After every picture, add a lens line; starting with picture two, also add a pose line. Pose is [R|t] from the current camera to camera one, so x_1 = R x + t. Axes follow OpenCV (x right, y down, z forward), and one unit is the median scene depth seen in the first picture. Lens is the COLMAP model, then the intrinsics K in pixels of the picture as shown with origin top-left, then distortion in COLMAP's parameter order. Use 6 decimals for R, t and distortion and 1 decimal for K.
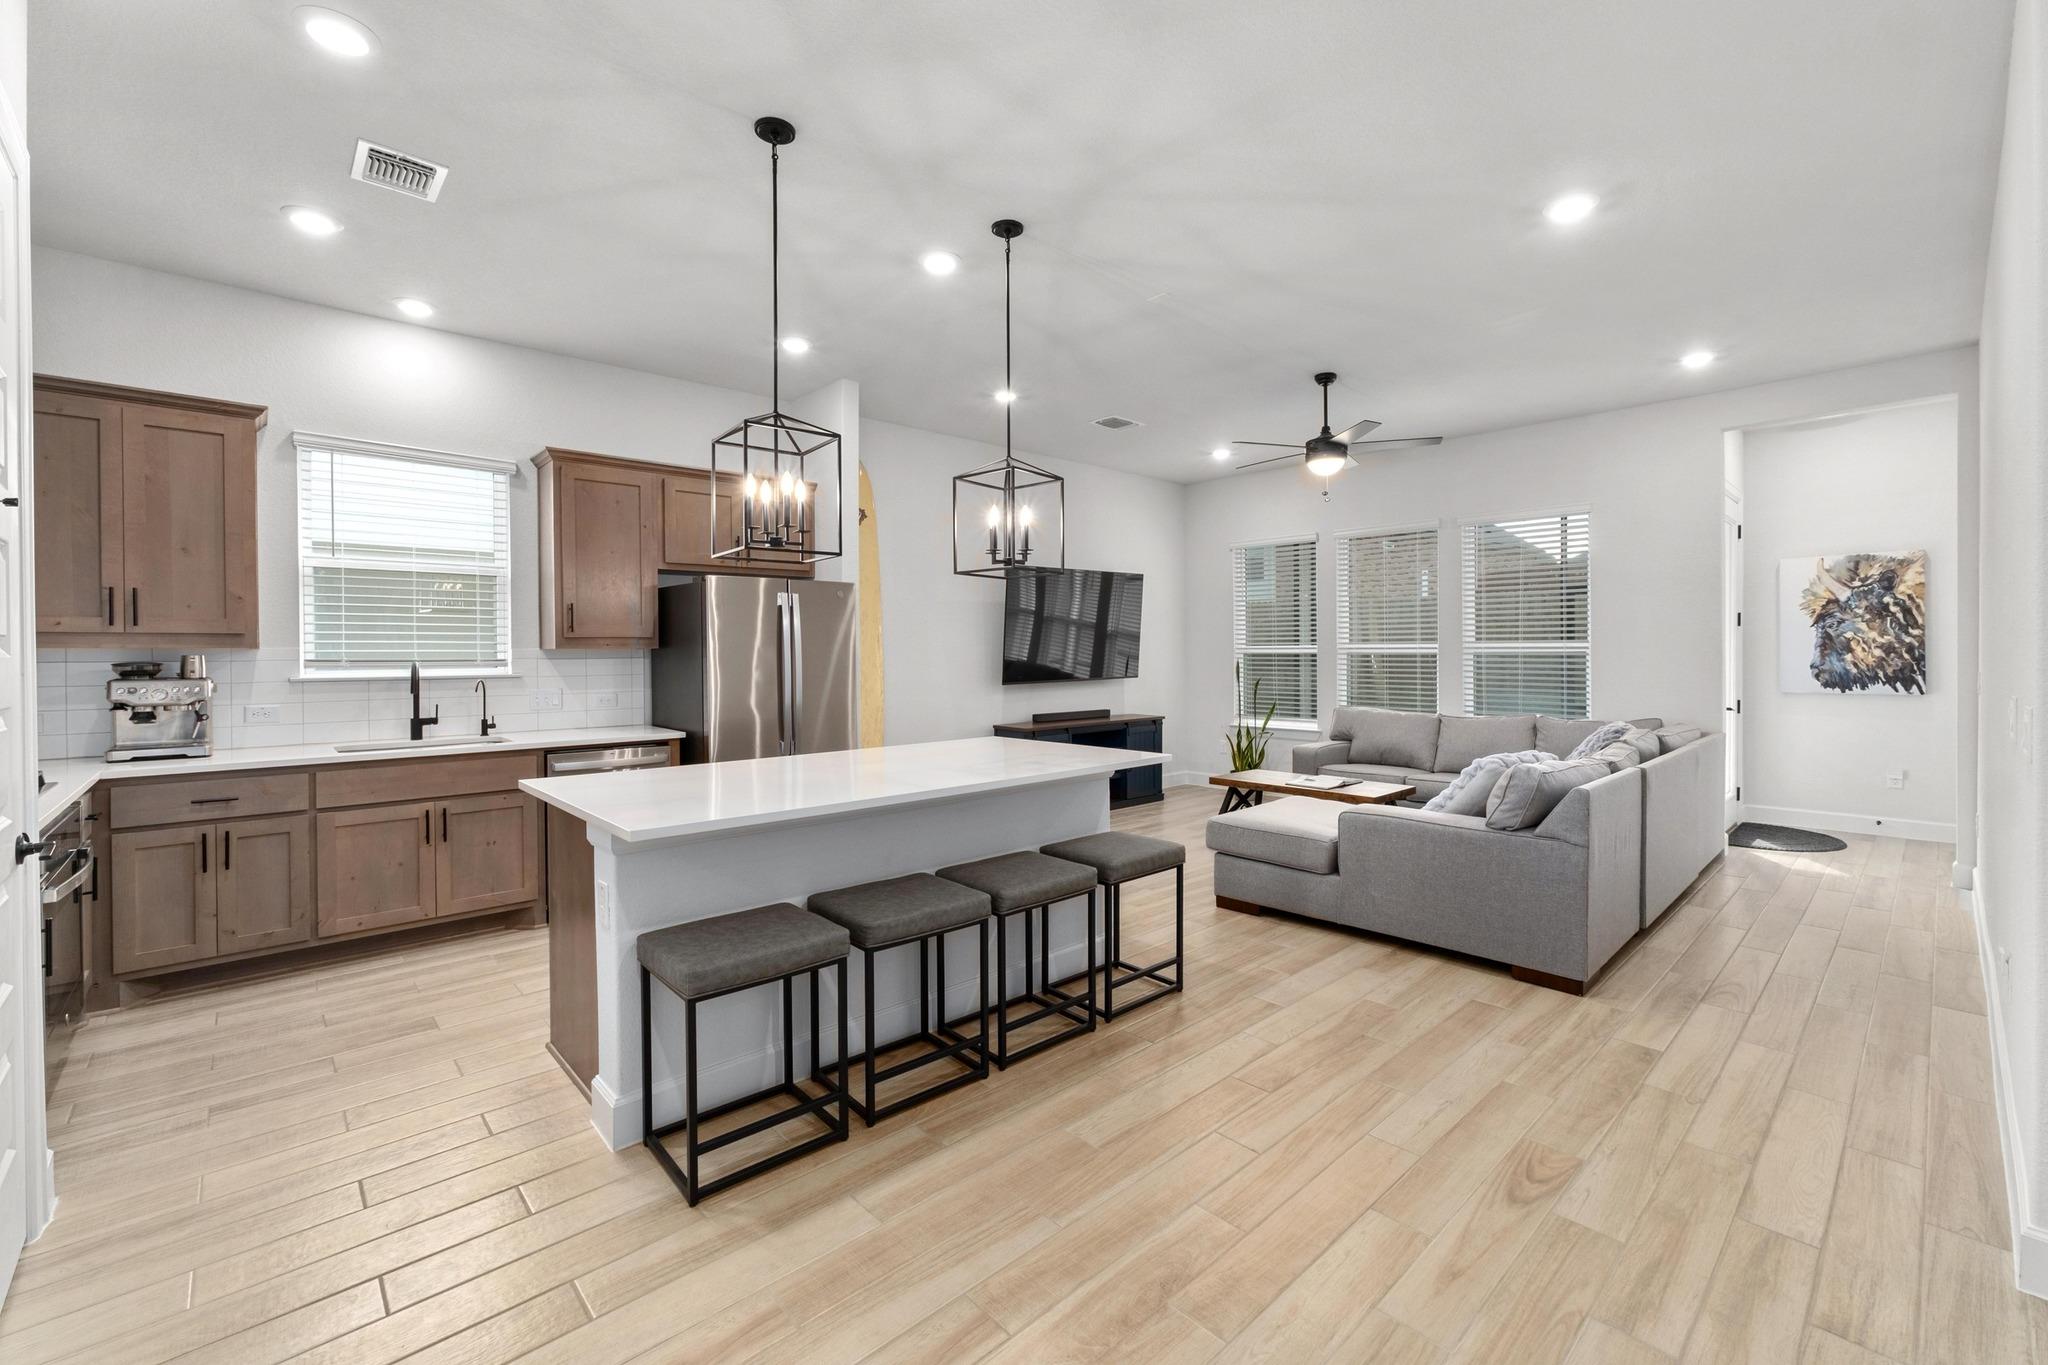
lens RADIAL K [[850.3, 0, 1027.7], [0, 850.3, 669.4], [0, 0, 1]] dist [-0.000897, -0.000075]
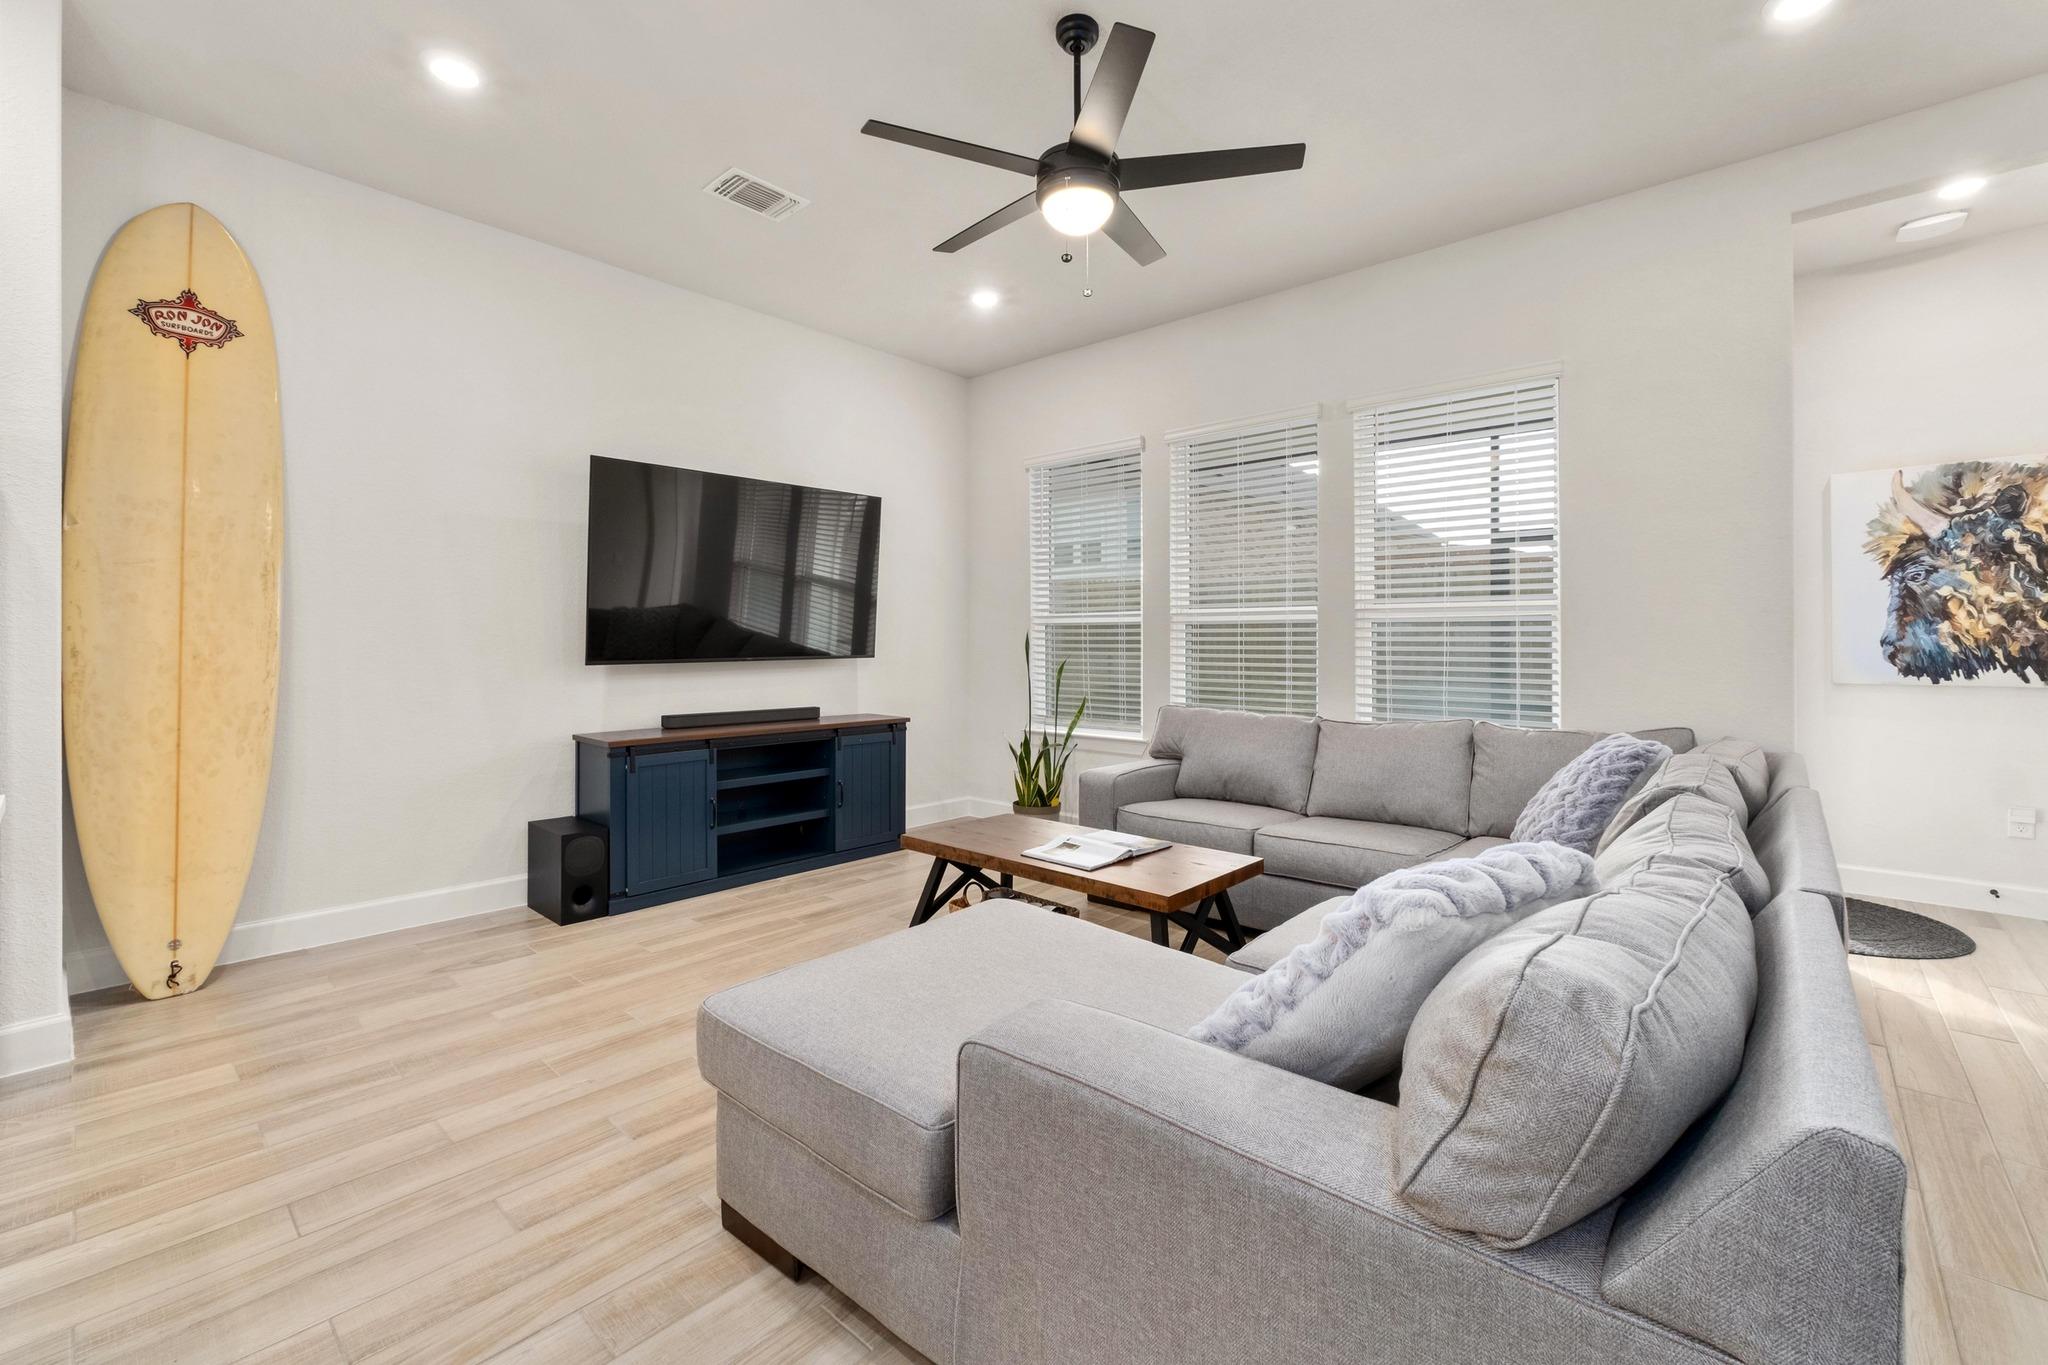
lens RADIAL K [[859.0, 0, 1022.9], [0, 859.0, 646.5], [0, 0, 1]] dist [-0.001757, 0.000212]
pose [[0.995854, 0.008406, 0.090575, 0.231517], [-0.006550, 0.999763, -0.020772, 0.017568], [-0.090728, 0.020092, 0.995673, 0.431050]]
